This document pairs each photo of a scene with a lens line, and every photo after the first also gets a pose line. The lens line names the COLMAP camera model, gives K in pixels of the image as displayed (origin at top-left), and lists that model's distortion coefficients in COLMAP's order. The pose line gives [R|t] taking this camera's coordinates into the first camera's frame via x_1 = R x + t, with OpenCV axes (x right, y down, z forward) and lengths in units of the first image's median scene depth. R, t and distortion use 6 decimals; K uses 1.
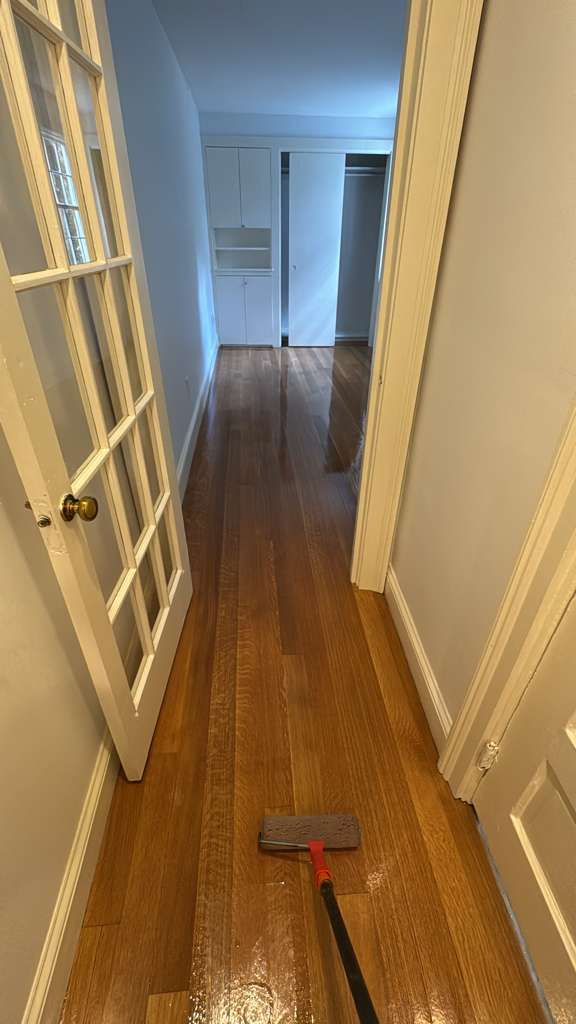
lens RADIAL K [[426.8, 0, 292.4], [0, 426.8, 511.6], [0, 0, 1]] dist [-0.004854, 0.000261]
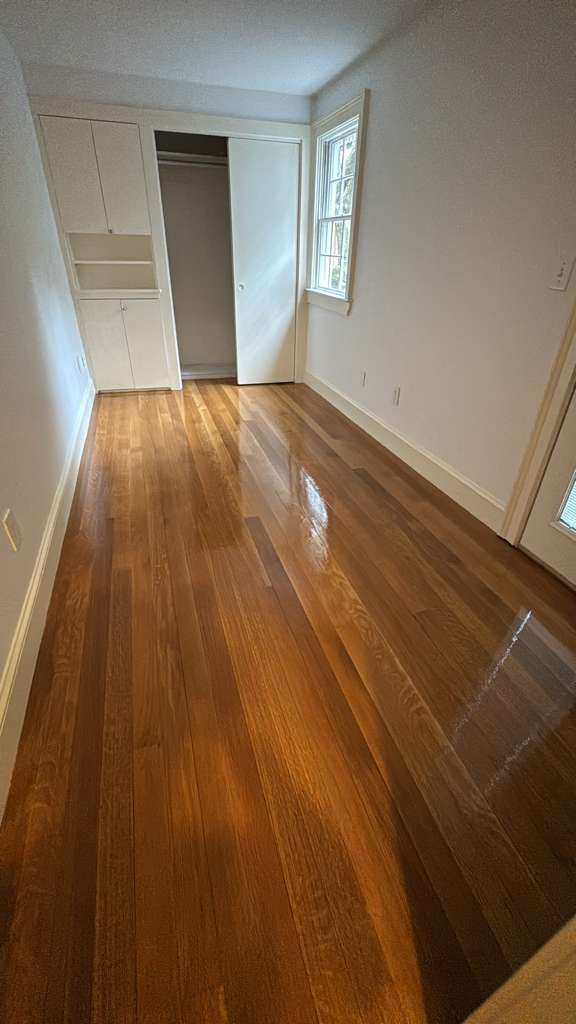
lens RADIAL K [[426.8, 0, 292.4], [0, 426.8, 511.6], [0, 0, 1]] dist [-0.004854, 0.000261]
pose [[0.975222, -0.105086, 0.194676, -0.006782], [0.109005, 0.993996, -0.009498, -0.170141], [-0.192509, 0.030483, 0.980822, 0.266106]]
